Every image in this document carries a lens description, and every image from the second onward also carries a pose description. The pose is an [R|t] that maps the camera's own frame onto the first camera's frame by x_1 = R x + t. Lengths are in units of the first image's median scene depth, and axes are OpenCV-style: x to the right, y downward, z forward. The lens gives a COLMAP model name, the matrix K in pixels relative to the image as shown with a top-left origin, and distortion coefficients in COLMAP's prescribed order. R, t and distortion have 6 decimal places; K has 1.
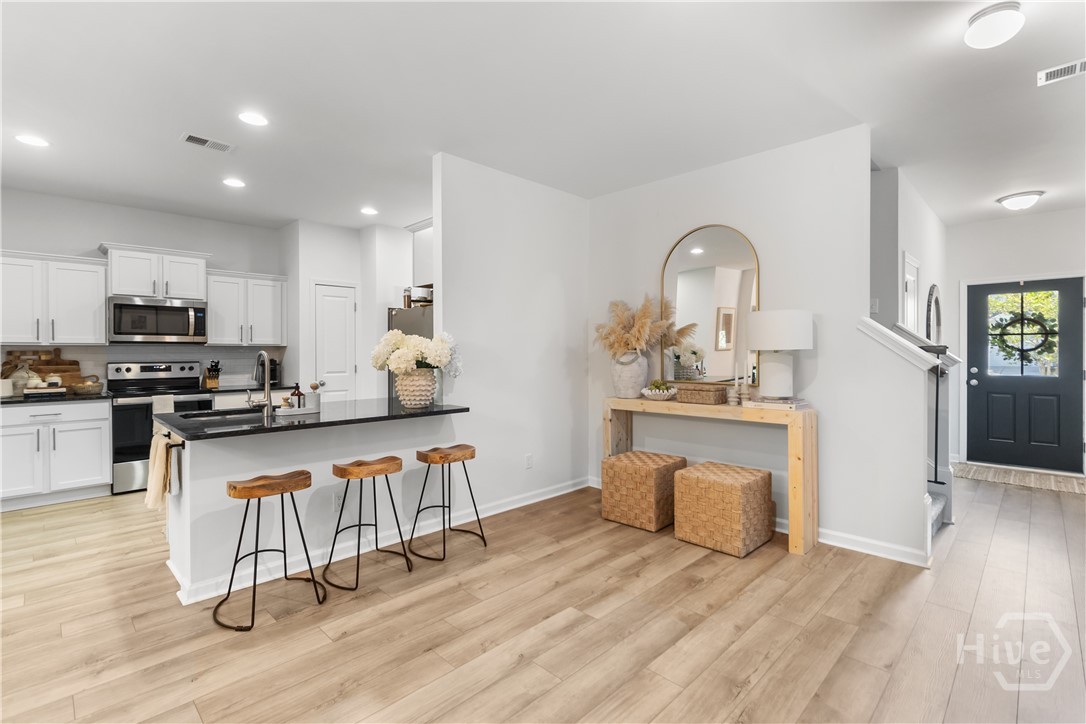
lens RADIAL K [[508.7, 0, 543.0], [0, 508.7, 353.2], [0, 0, 1]] dist [0.001614, 0.000457]
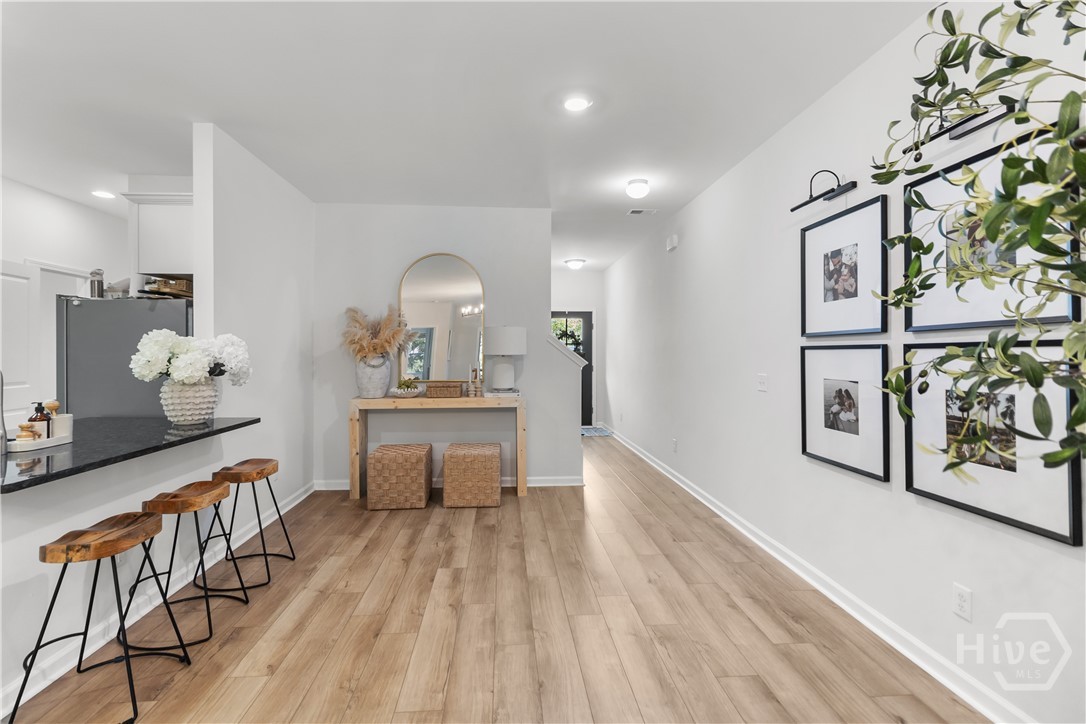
lens RADIAL K [[508.7, 0, 543.0], [0, 508.7, 353.2], [0, 0, 1]] dist [0.001614, 0.000457]
pose [[0.643589, 0.001559, 0.765369, -0.531331], [0.000051, 0.999998, -0.002080, -0.007187], [-0.765371, 0.001377, 0.643588, 0.024421]]
